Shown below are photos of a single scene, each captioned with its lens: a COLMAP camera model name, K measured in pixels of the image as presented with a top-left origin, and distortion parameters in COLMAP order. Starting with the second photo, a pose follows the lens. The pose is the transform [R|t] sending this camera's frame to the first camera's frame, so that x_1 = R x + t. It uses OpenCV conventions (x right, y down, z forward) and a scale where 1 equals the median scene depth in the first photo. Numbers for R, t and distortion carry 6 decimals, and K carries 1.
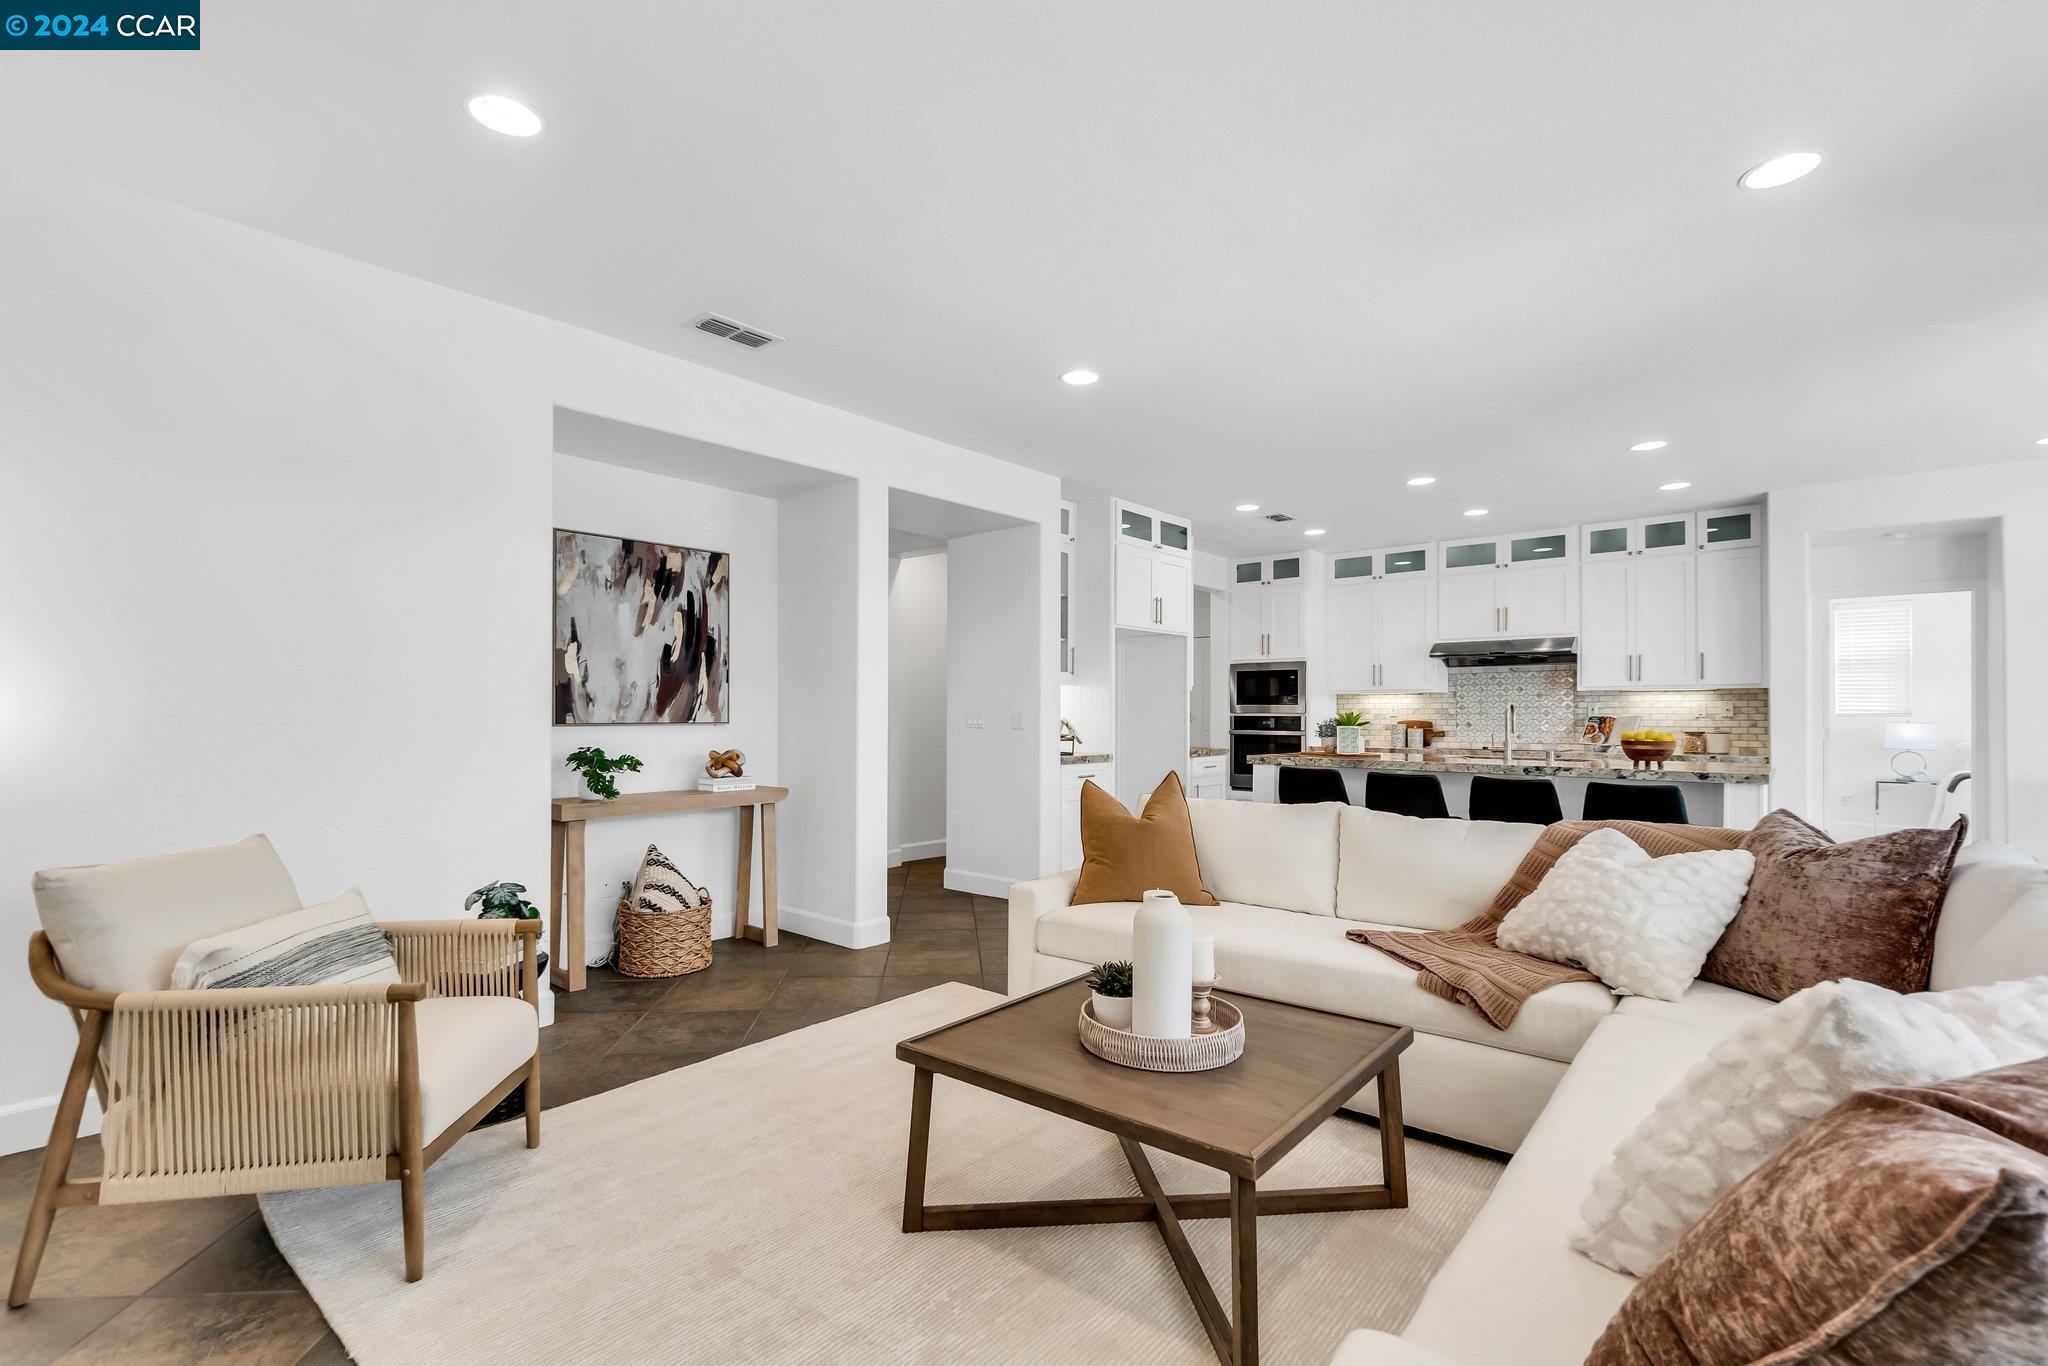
lens RADIAL K [[890.1, 0, 1012.8], [0, 890.1, 714.1], [0, 0, 1]] dist [-0.010172, 0.003185]
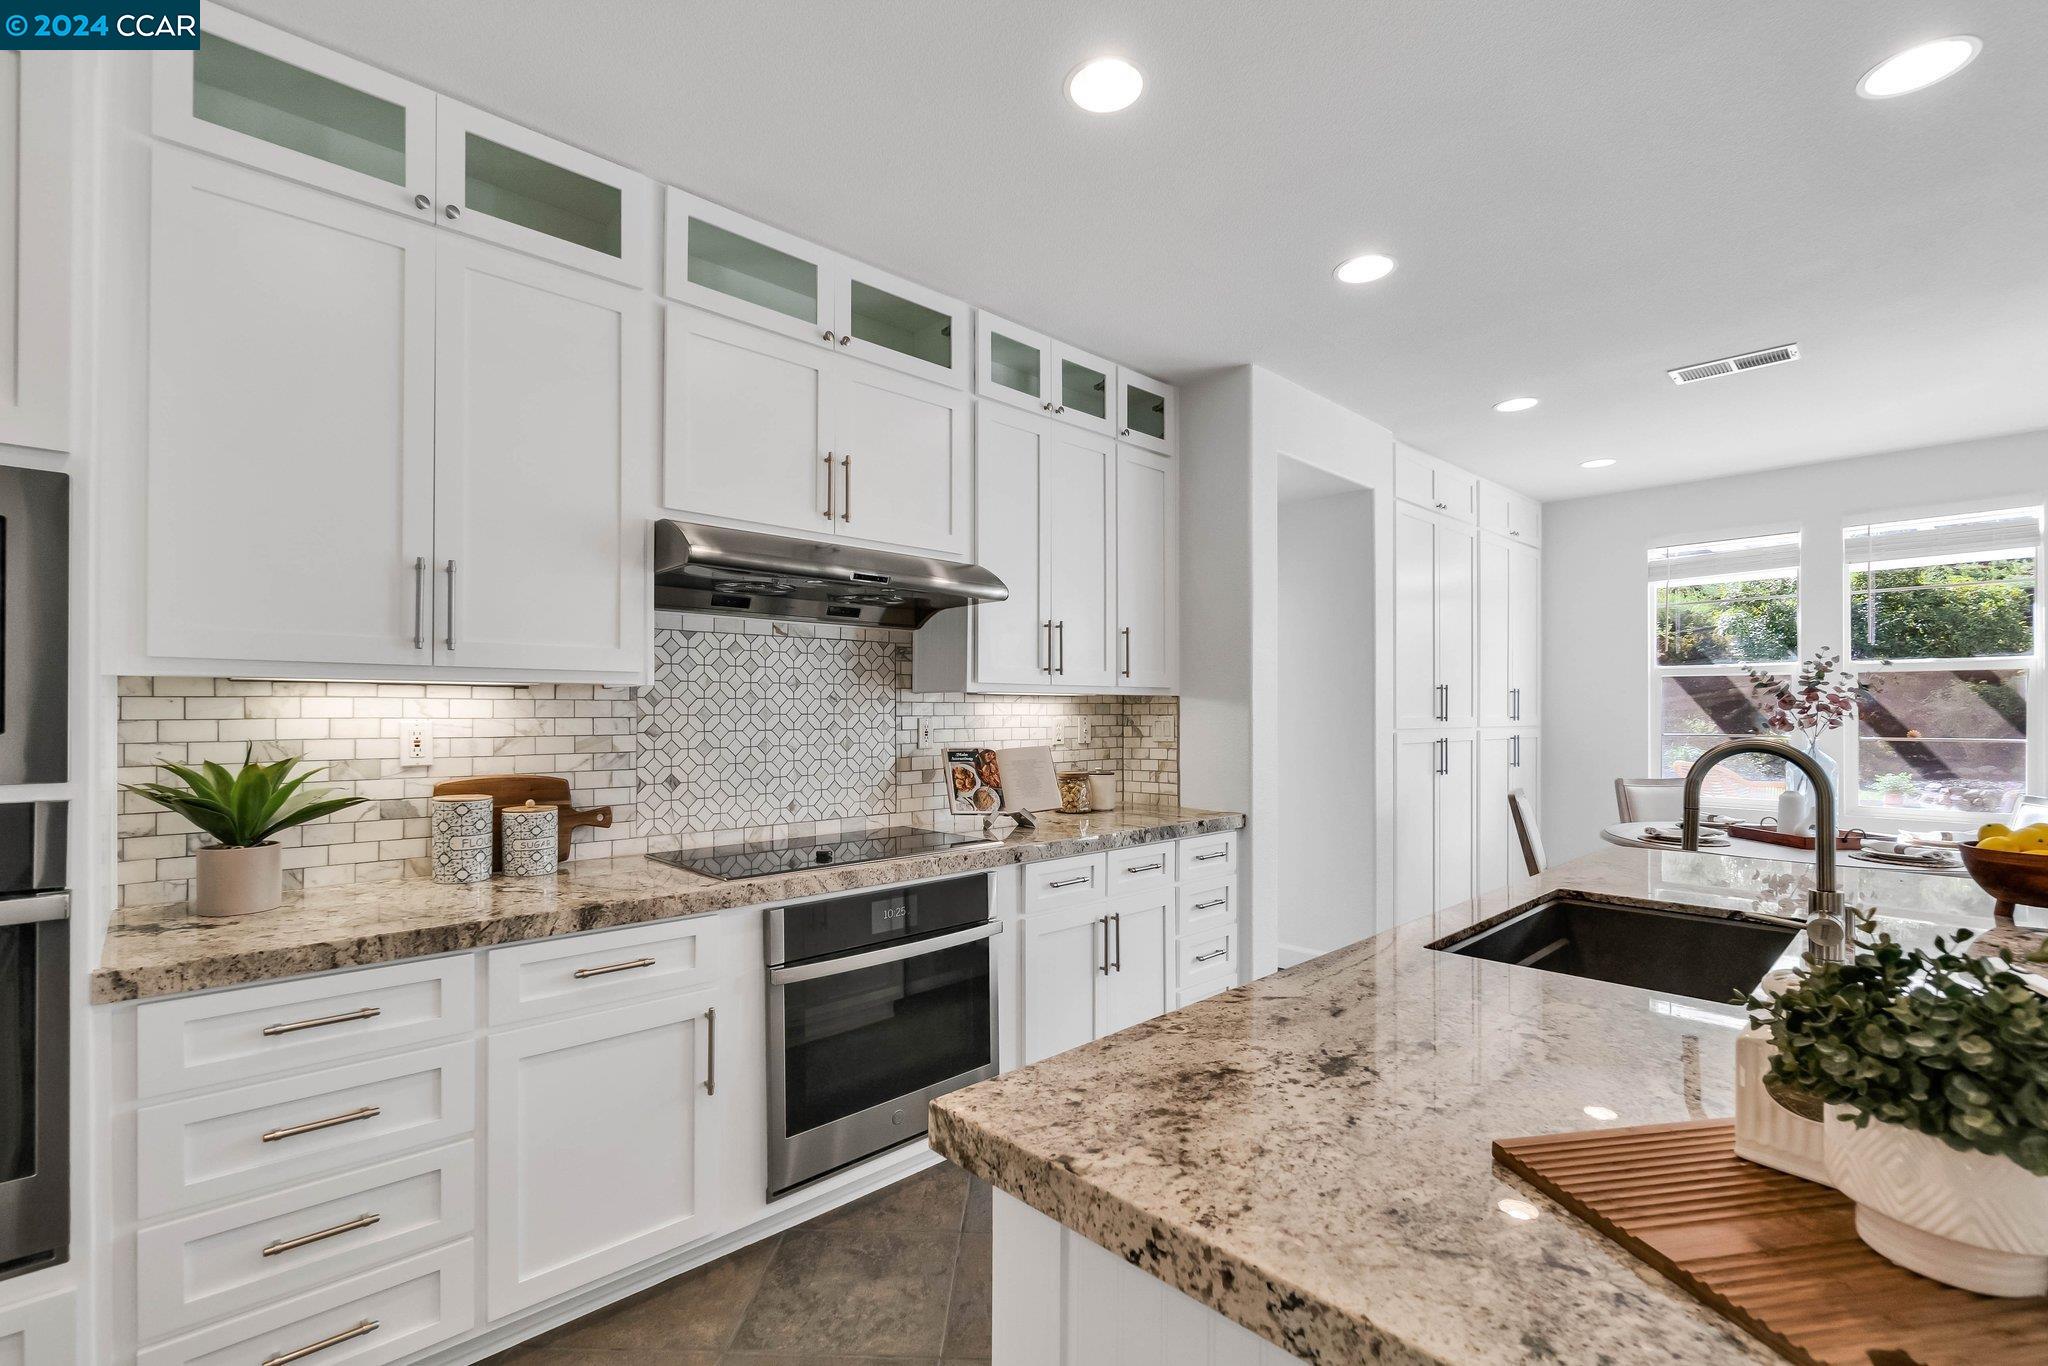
lens RADIAL K [[890.1, 0, 992.4], [0, 890.1, 701.8], [0, 0, 1]] dist [-0.010172, 0.003185]
pose [[0.083412, 0.007062, 0.996490, 0.204571], [-0.002763, 0.999973, -0.006855, -0.018045], [-0.996511, -0.002182, 0.083429, 0.926232]]
